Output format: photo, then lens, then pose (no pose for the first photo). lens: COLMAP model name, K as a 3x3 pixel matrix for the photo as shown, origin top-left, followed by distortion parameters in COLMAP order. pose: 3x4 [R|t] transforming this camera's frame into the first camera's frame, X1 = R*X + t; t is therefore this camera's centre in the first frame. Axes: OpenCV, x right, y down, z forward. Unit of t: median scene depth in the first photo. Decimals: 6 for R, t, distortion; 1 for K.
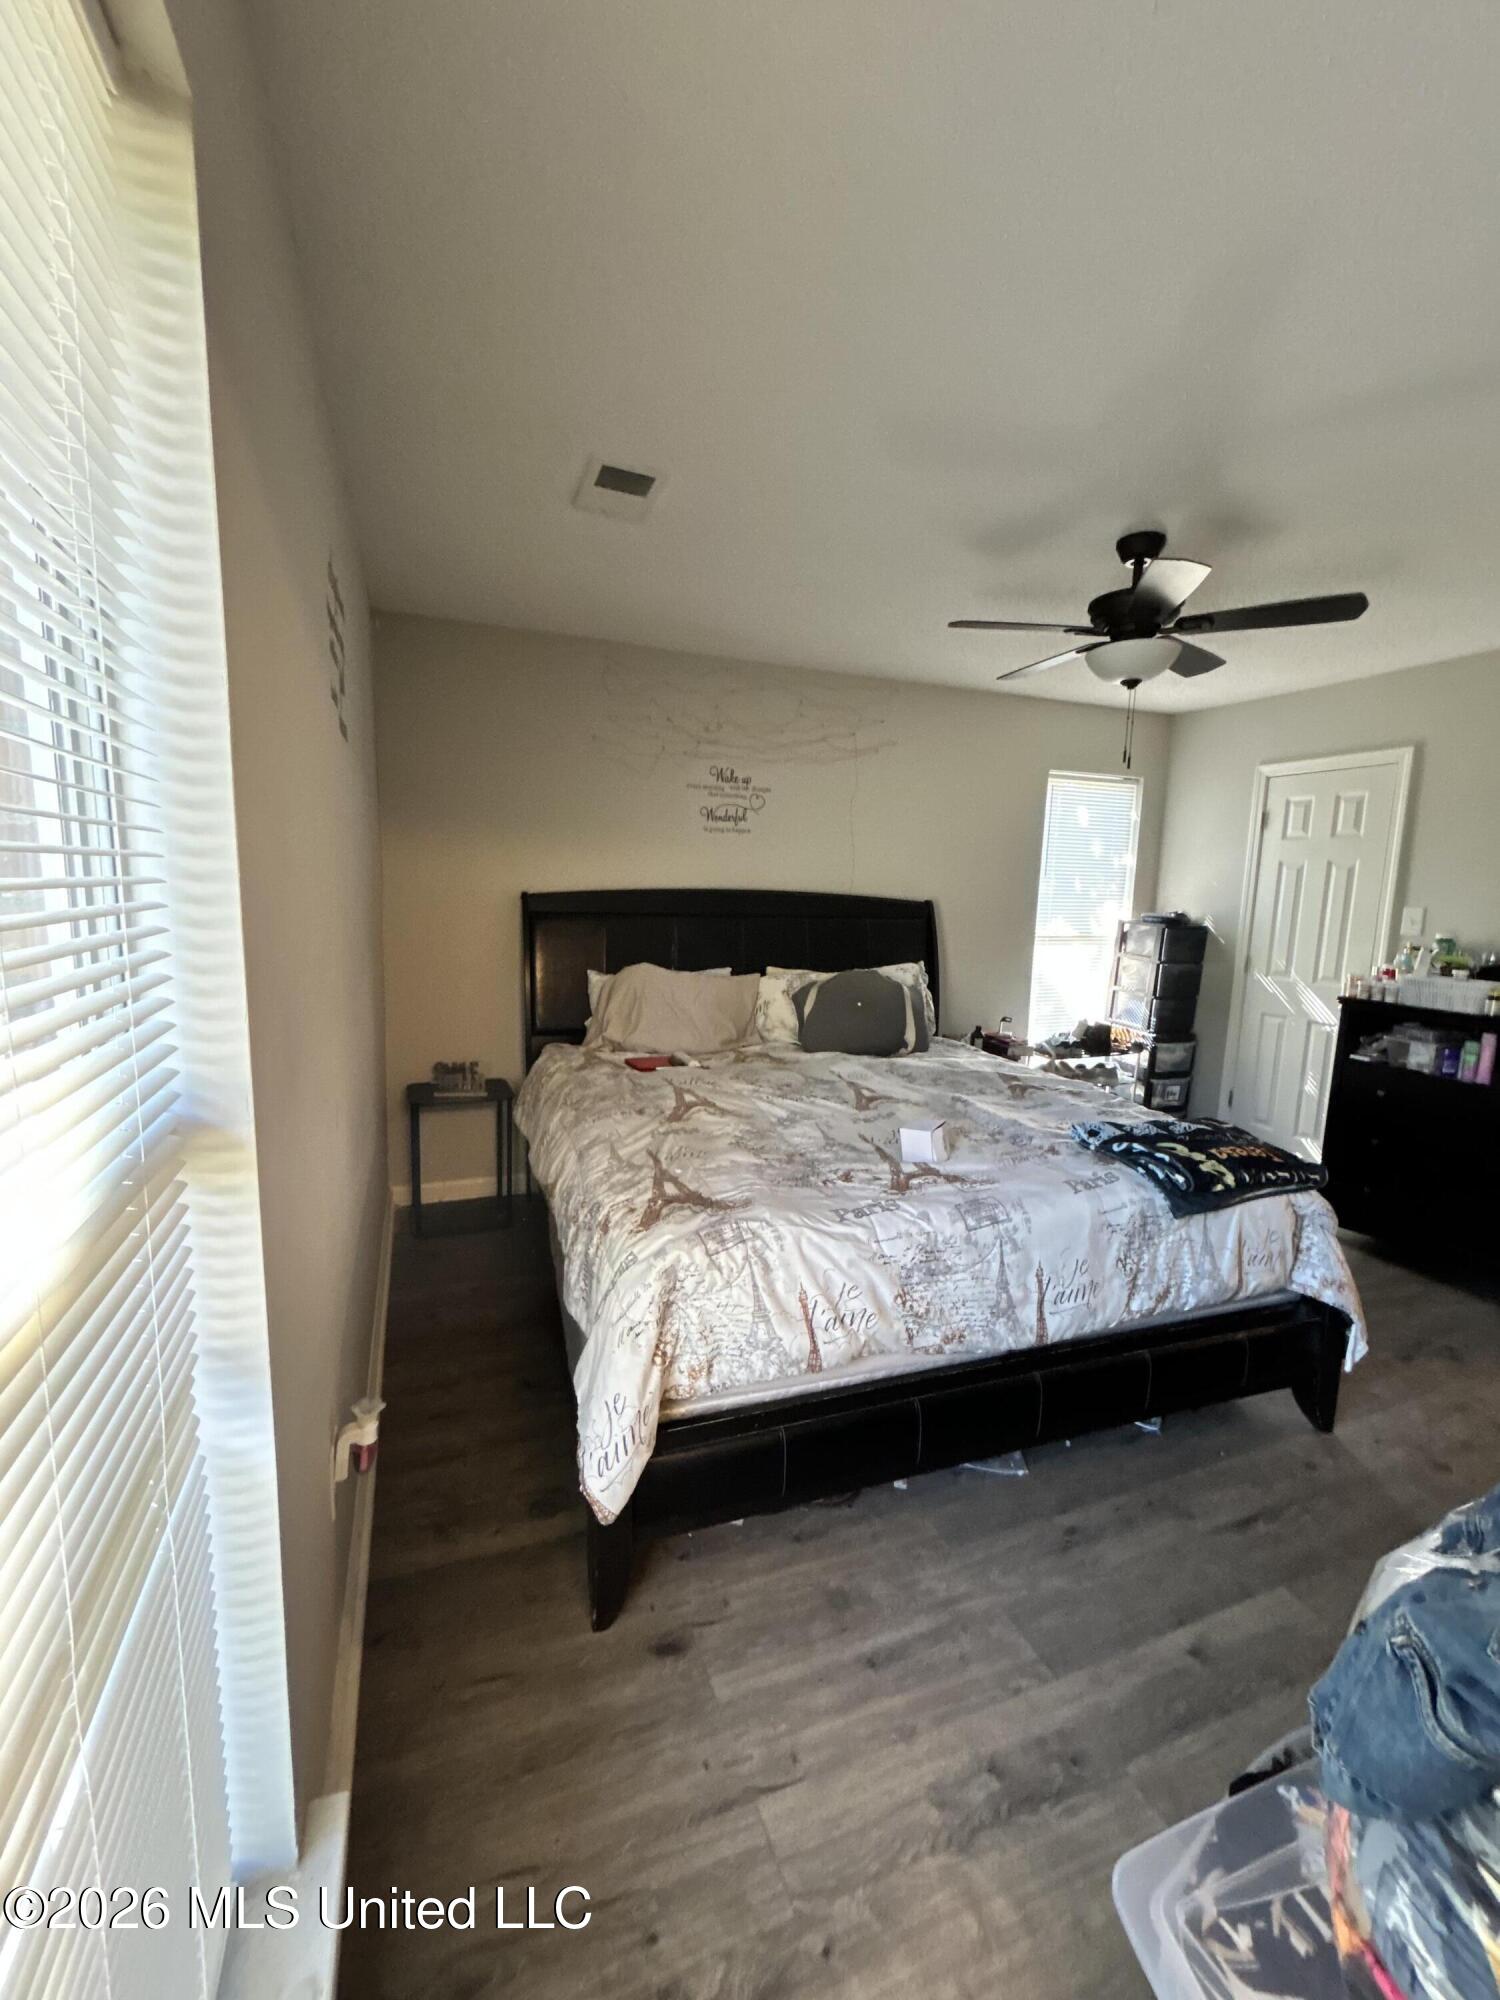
lens RADIAL K [[812.9, 0, 752.6], [0, 812.9, 1000.5], [0, 0, 1]] dist [0.010246, 0.000228]
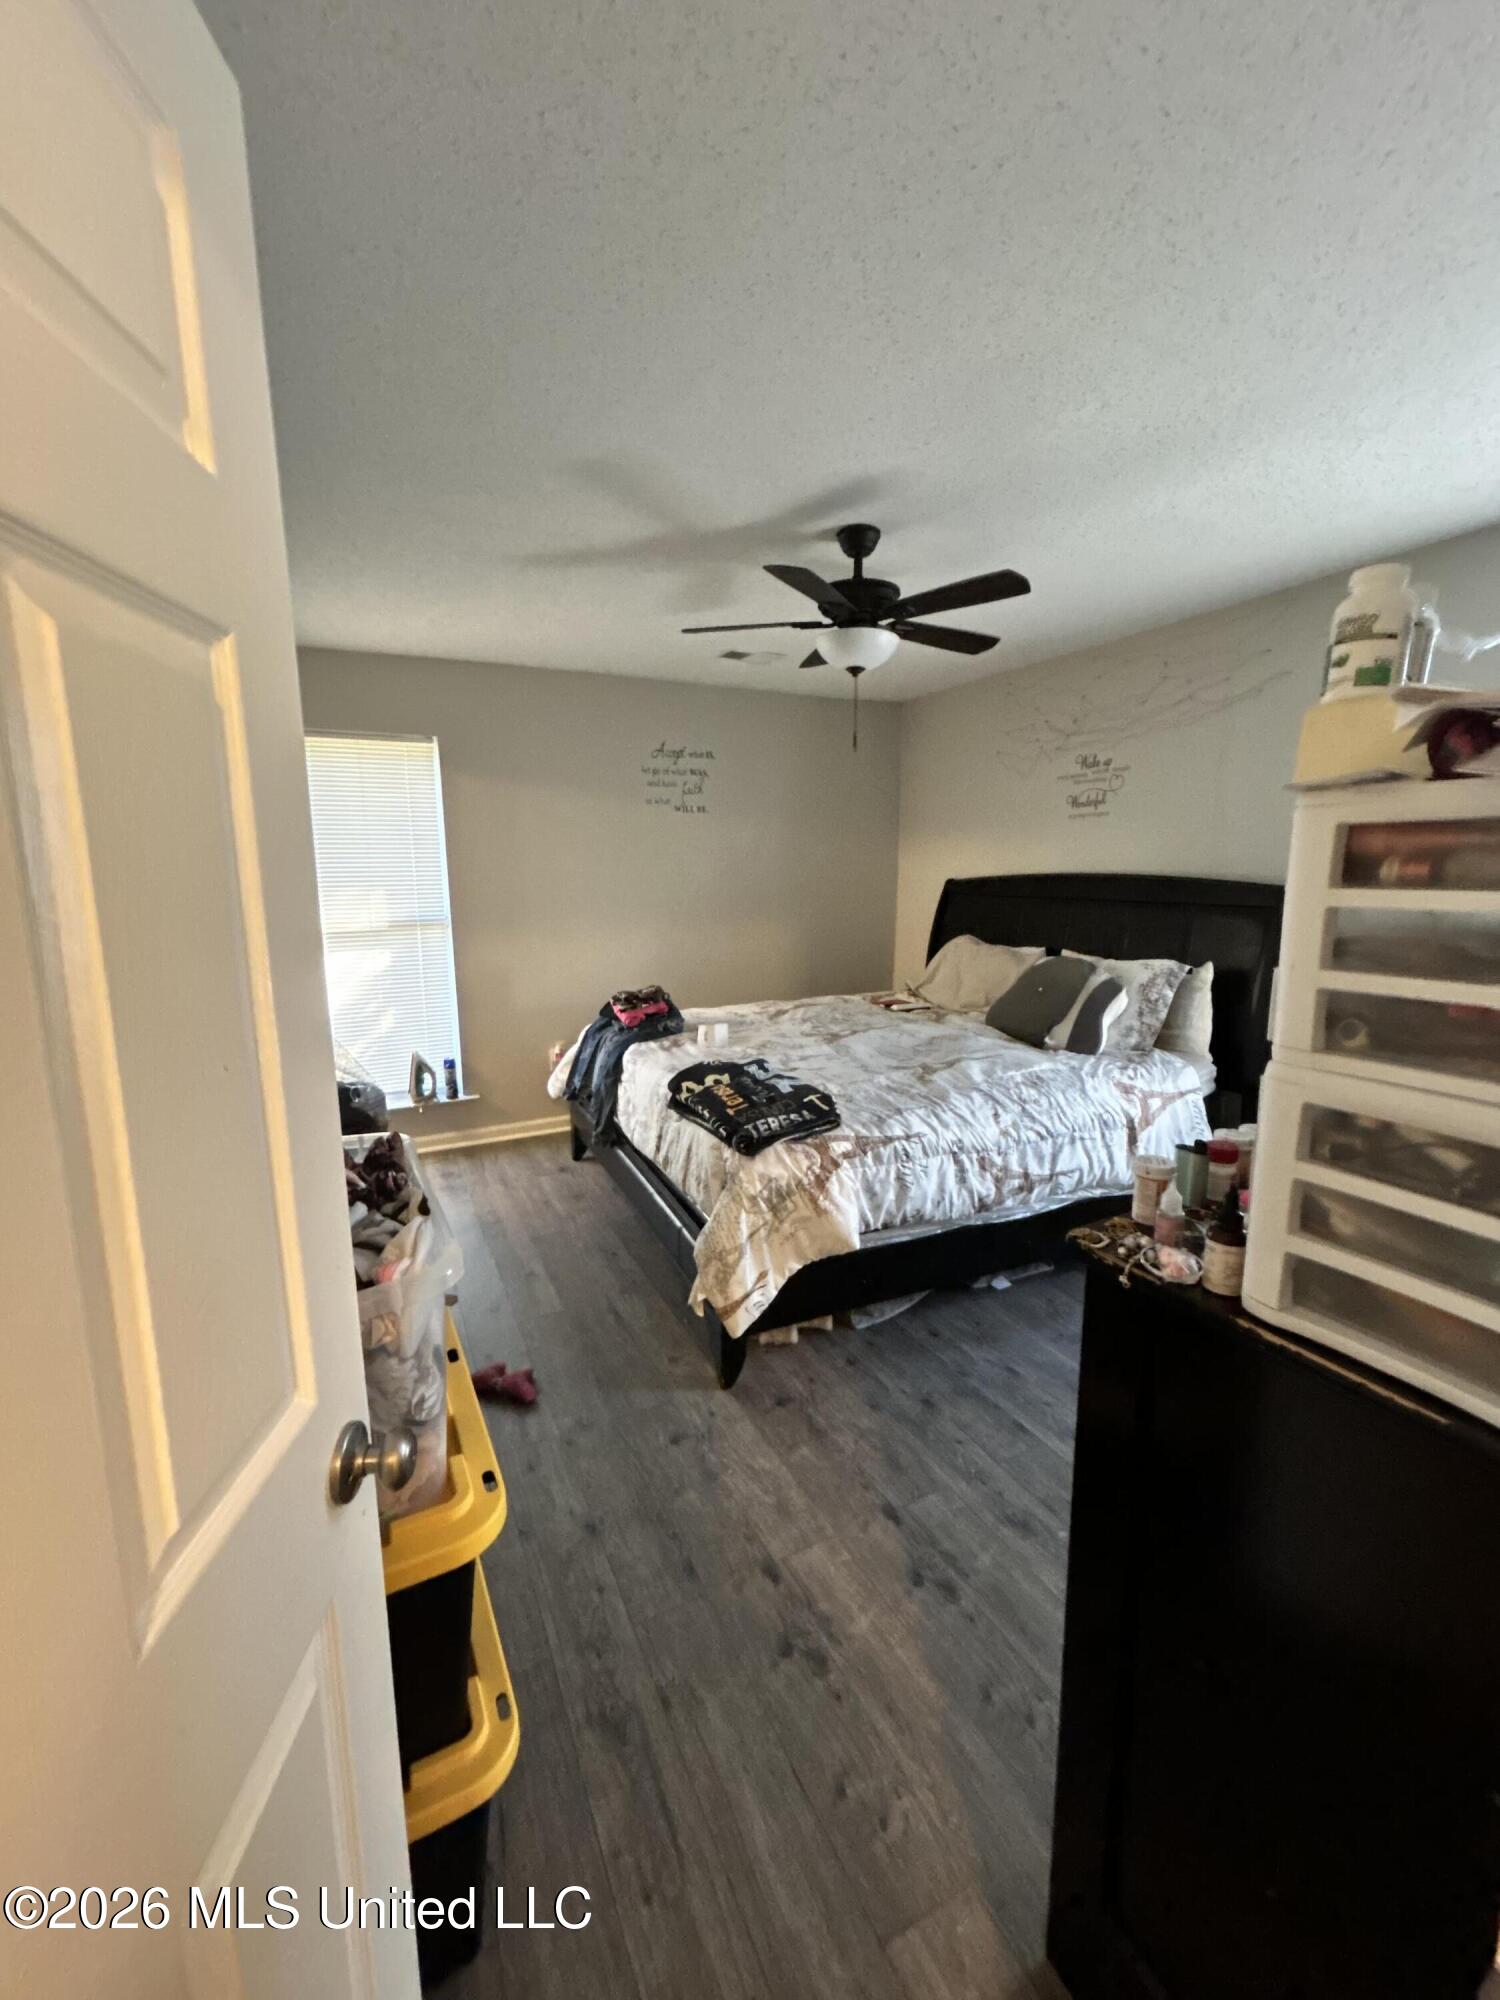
lens RADIAL K [[812.9, 0, 755.4], [0, 812.9, 996.2], [0, 0, 1]] dist [0.010246, 0.000228]
pose [[0.092181, 0.134364, -0.986635, 0.973372], [-0.140125, 0.982744, 0.120742, -0.051652], [0.985834, 0.127122, 0.109418, 0.509544]]
